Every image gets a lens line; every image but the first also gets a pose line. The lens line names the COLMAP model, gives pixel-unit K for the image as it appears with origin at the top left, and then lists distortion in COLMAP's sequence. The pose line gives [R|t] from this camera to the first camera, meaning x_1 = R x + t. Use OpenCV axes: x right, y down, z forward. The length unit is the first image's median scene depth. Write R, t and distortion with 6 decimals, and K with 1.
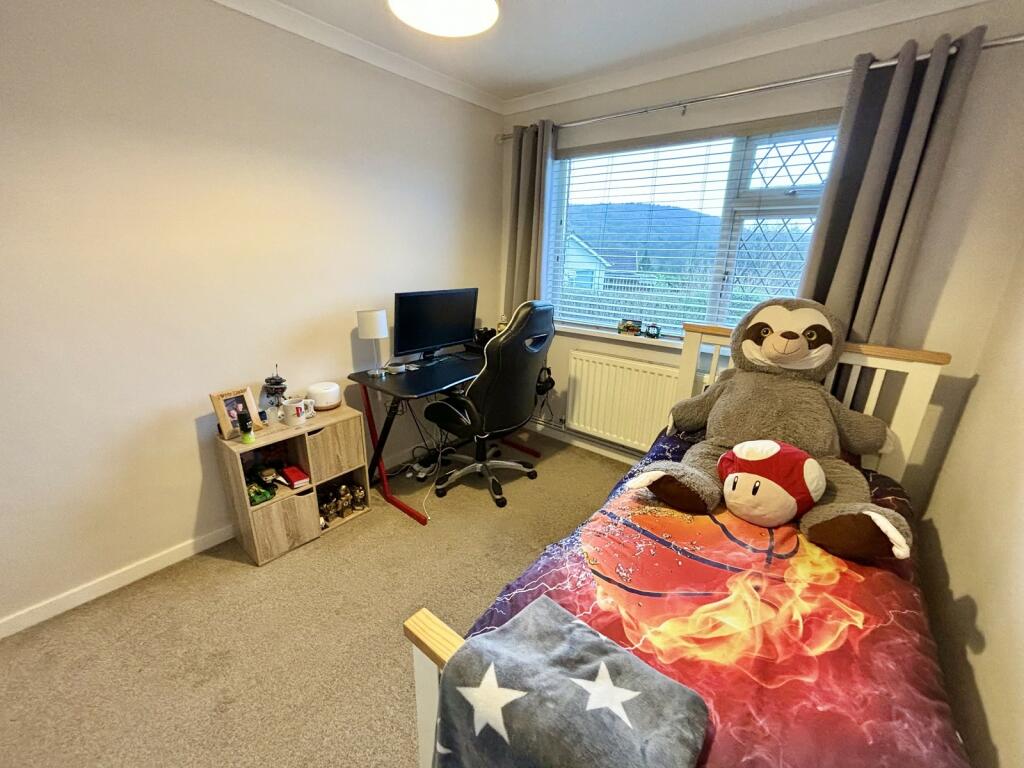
lens RADIAL K [[412.1, 0, 512.0], [0, 412.1, 384.0], [0, 0, 1]] dist [-0.006111, 0.000631]
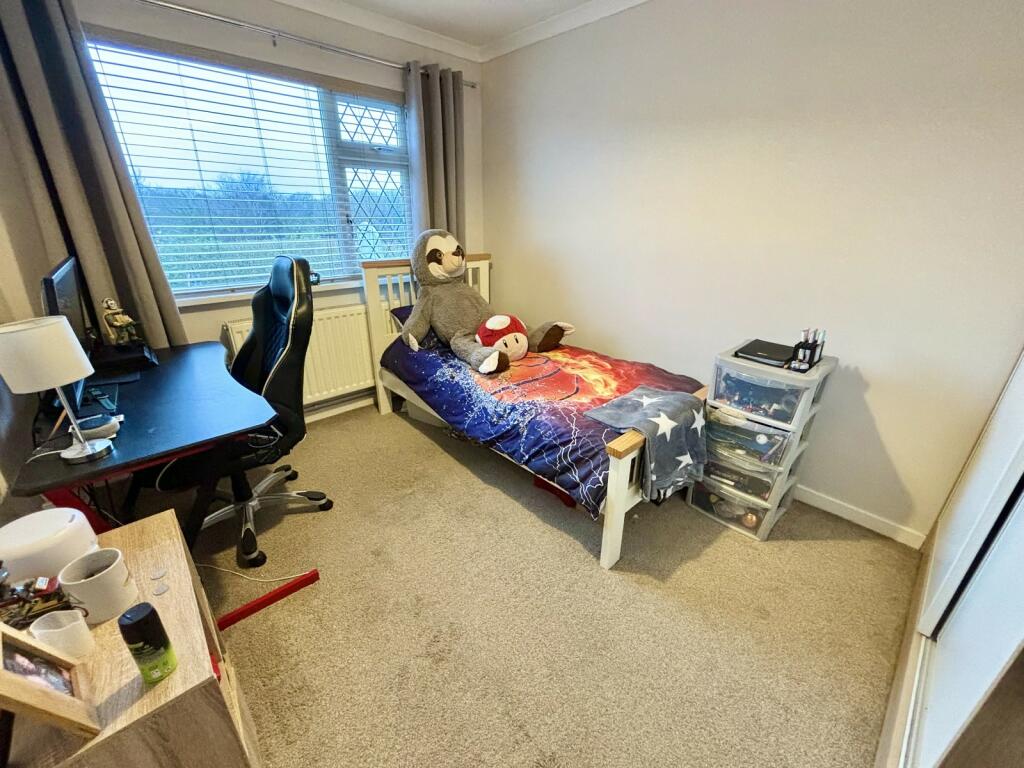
lens RADIAL K [[412.7, 0, 510.9], [0, 412.7, 385.3], [0, 0, 1]] dist [0.000539, 0.000305]
pose [[0.136708, -0.400334, 0.906115, -1.099380], [0.292211, 0.890298, 0.349259, -0.196100], [-0.946533, 0.217030, 0.238692, 0.659639]]
